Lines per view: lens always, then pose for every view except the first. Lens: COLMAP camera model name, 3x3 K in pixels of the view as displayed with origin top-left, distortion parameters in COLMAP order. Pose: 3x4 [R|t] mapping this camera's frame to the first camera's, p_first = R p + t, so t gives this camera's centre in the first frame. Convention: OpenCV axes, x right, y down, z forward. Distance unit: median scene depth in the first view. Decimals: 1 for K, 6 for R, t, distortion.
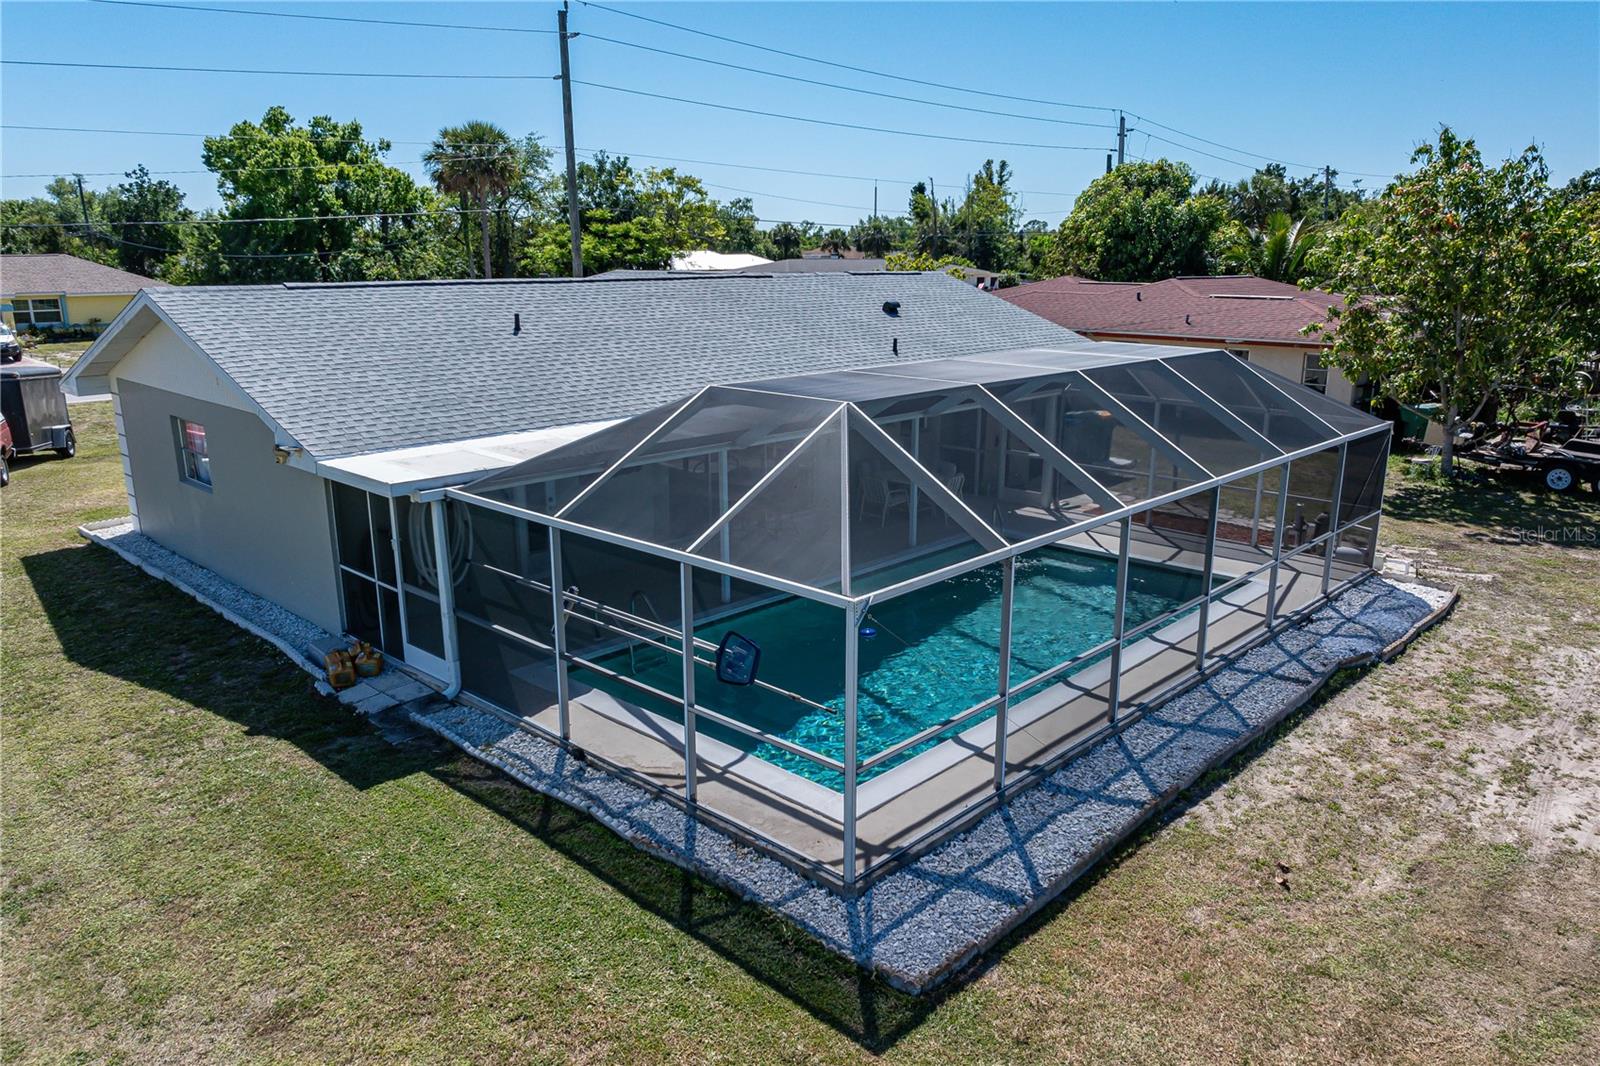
lens RADIAL K [[1127.2, 0, 810.7], [0, 1127.2, 563.3], [0, 0, 1]] dist [-0.027414, 0.009276]
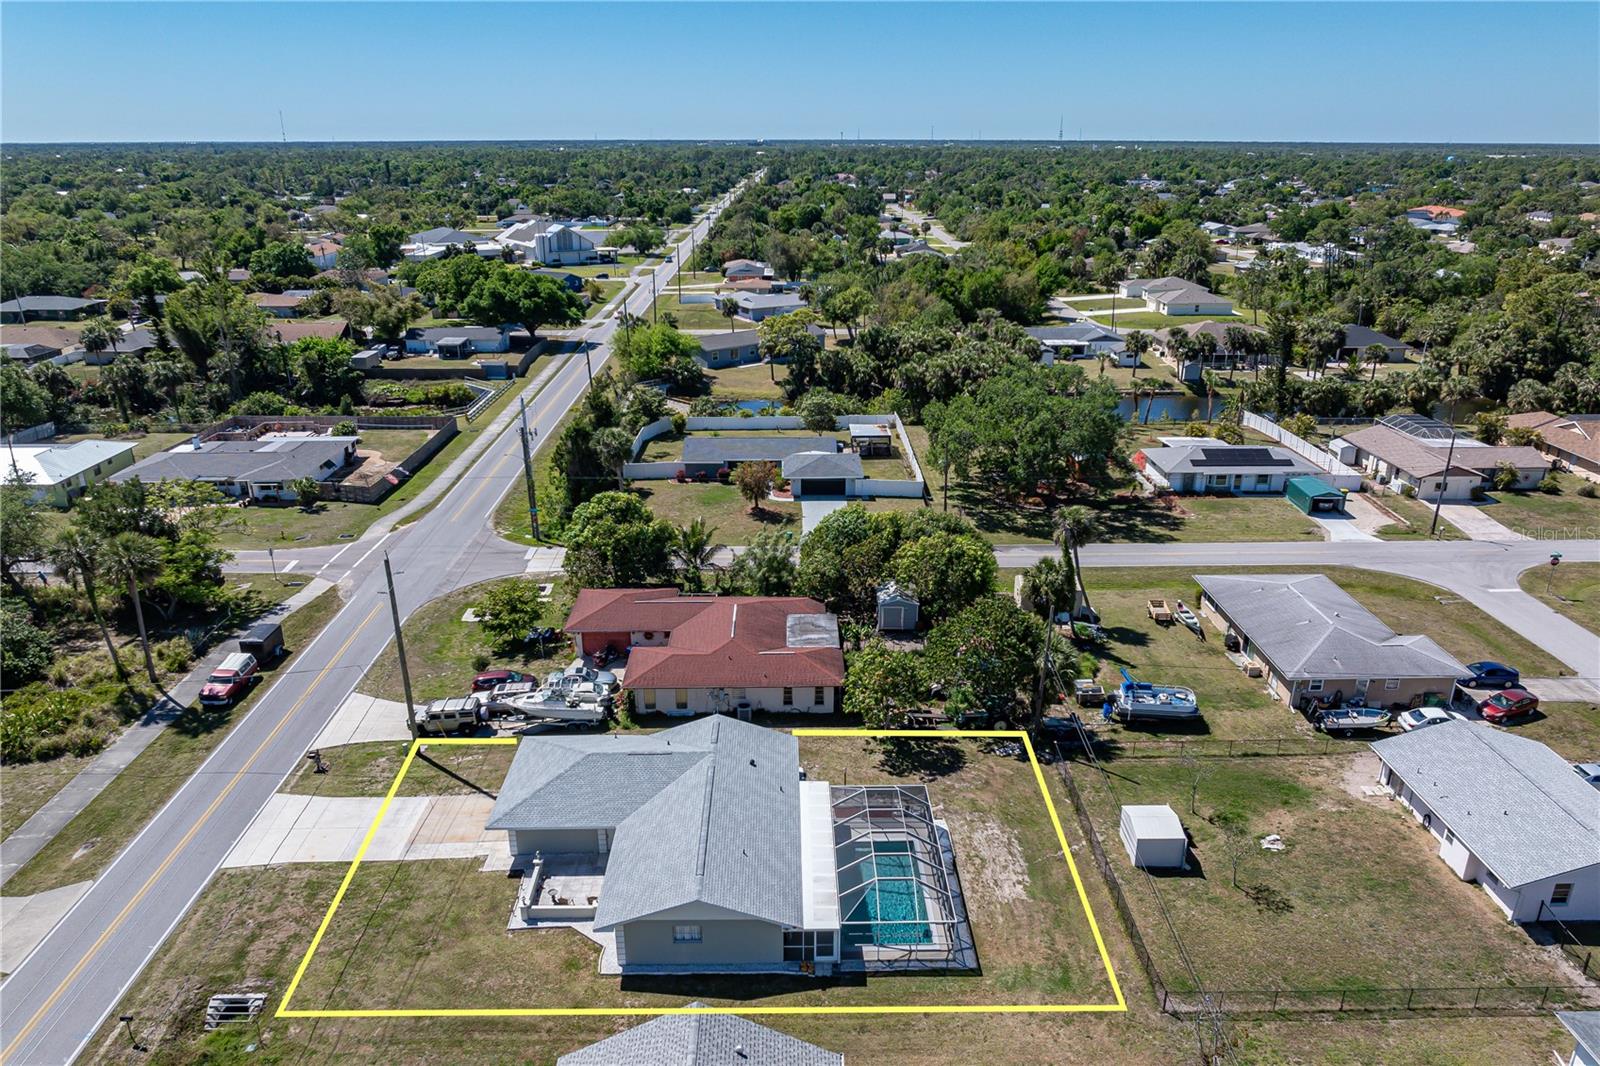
lens RADIAL K [[1127.2, 0, 811.5], [0, 1127.2, 547.6], [0, 0, 1]] dist [-0.027414, 0.009276]
pose [[0.715200, -0.241041, 0.656040, -2.930065], [0.189156, 0.970373, 0.150320, -2.178180], [-0.672837, 0.016585, 0.739605, -2.265641]]
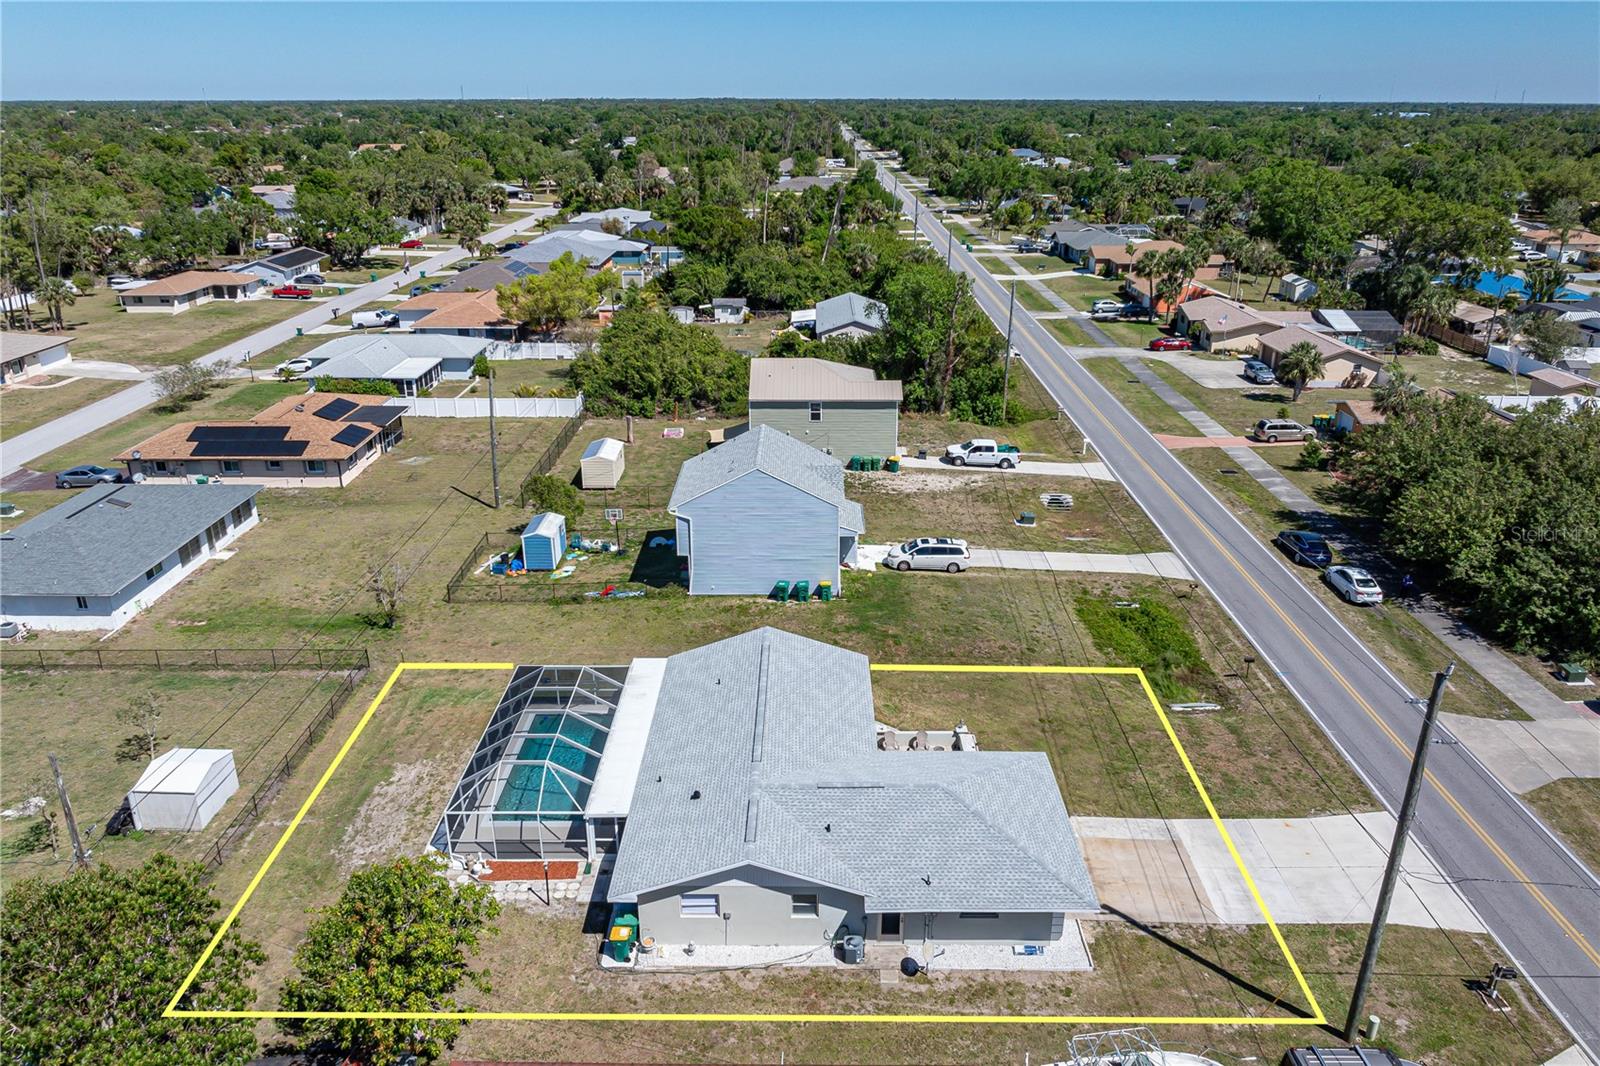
lens RADIAL K [[1127.2, 0, 821.4], [0, 1127.2, 532.0], [0, 0, 1]] dist [-0.027414, 0.009276]
pose [[-0.728474, 0.243673, -0.640273, 1.910730], [-0.187528, 0.827980, 0.528471, -3.062485], [0.658907, 0.505046, -0.557467, 3.721829]]
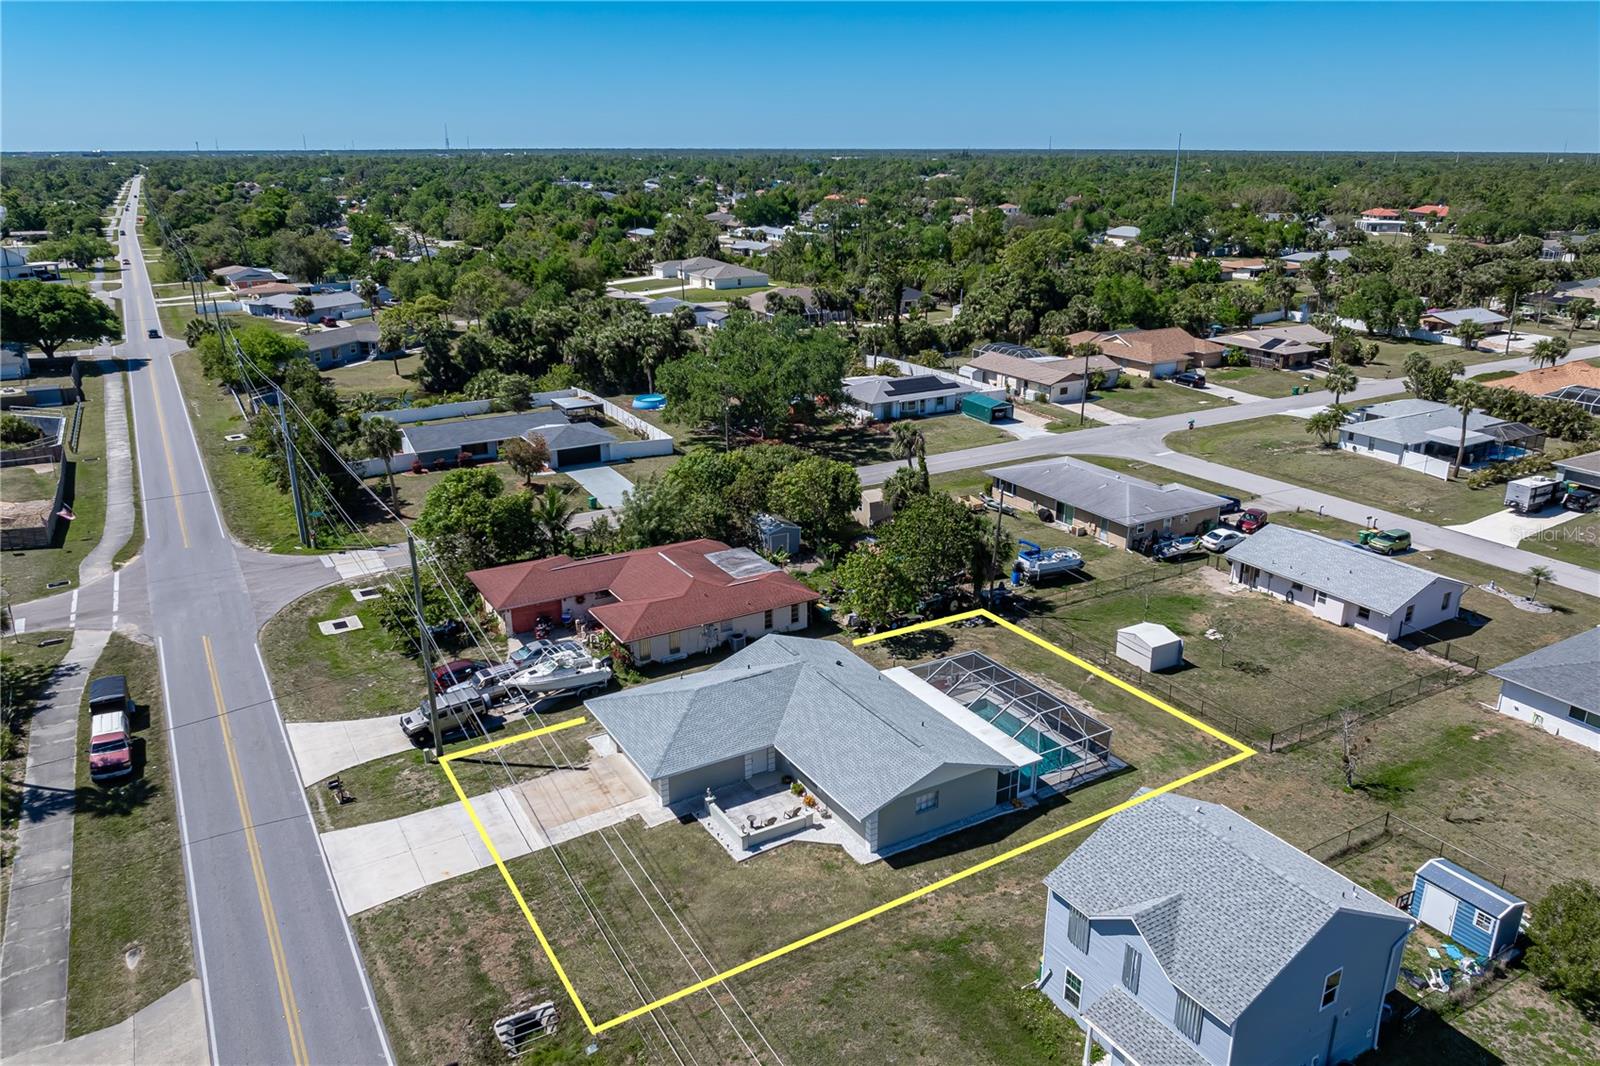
lens RADIAL K [[1127.2, 0, 806.1], [0, 1127.2, 482.2], [0, 0, 1]] dist [-0.027414, 0.009276]
pose [[0.281694, -0.275941, 0.918969, -4.824384], [0.258224, 0.944221, 0.204369, -2.478977], [-0.924104, 0.179731, 0.337237, -0.000407]]
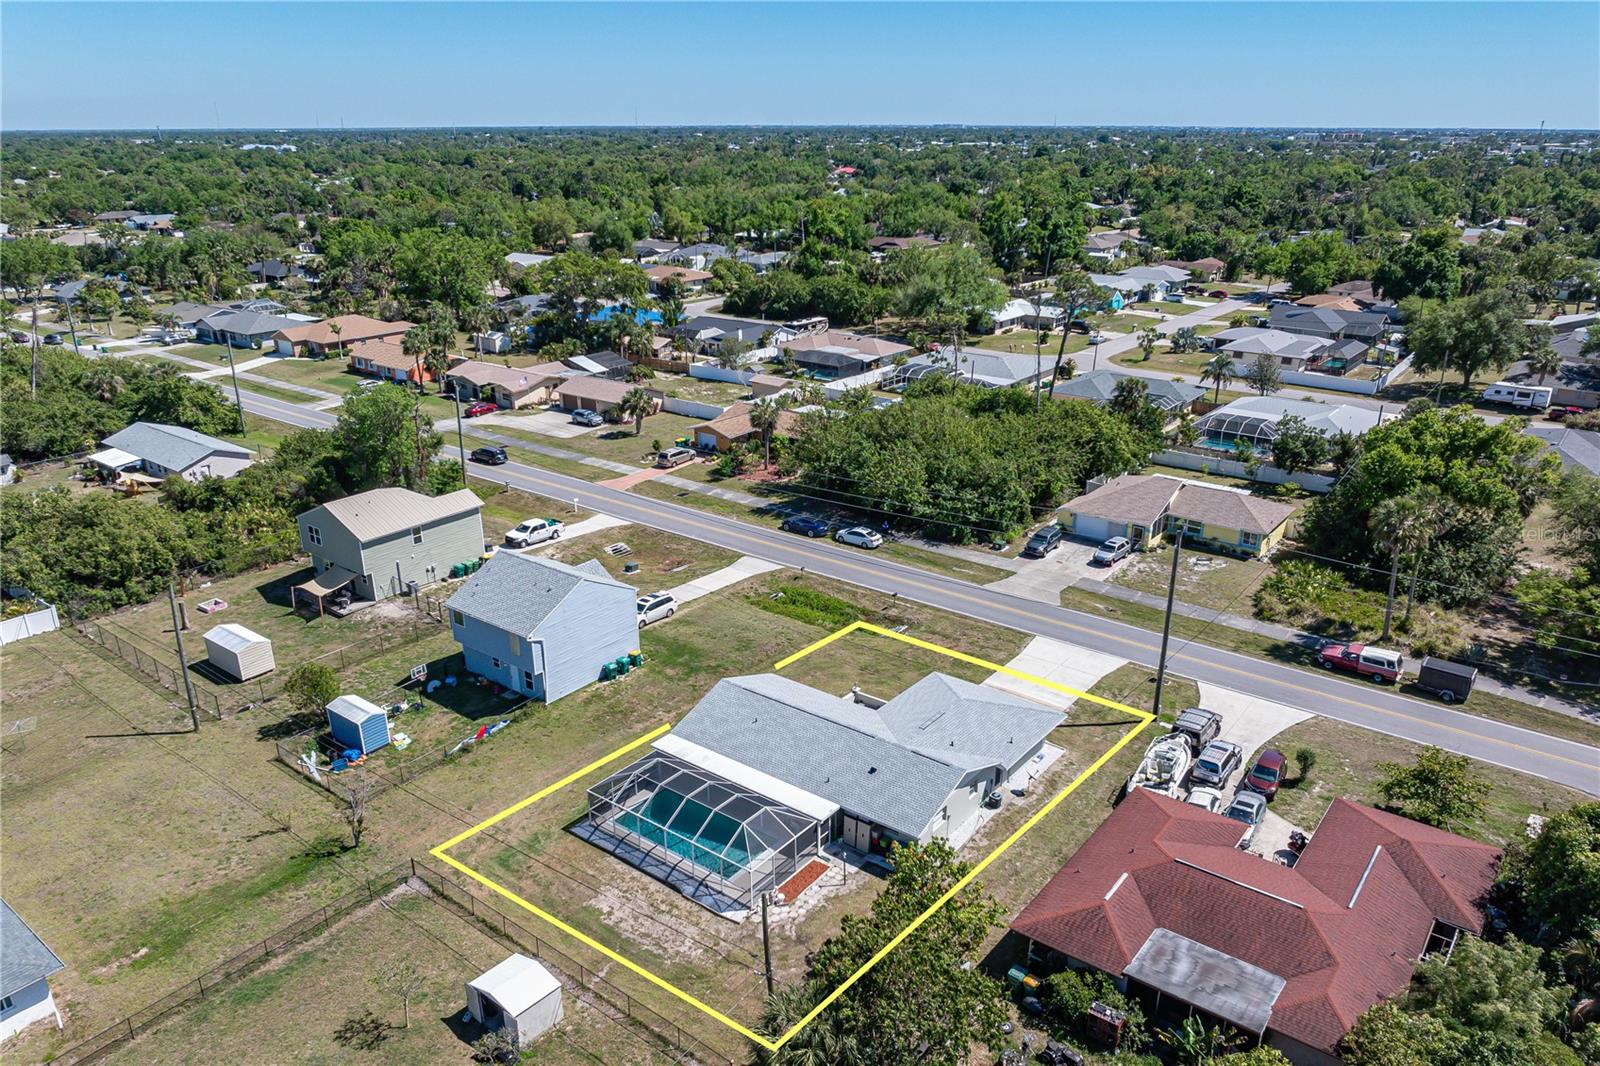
lens RADIAL K [[1127.2, 0, 804.3], [0, 1127.2, 542.1], [0, 0, 1]] dist [-0.027414, 0.009276]
pose [[0.094928, 0.345688, -0.933535, 4.632100], [-0.266054, 0.912468, 0.310833, -2.945084], [0.959273, 0.218864, 0.178591, 0.427567]]
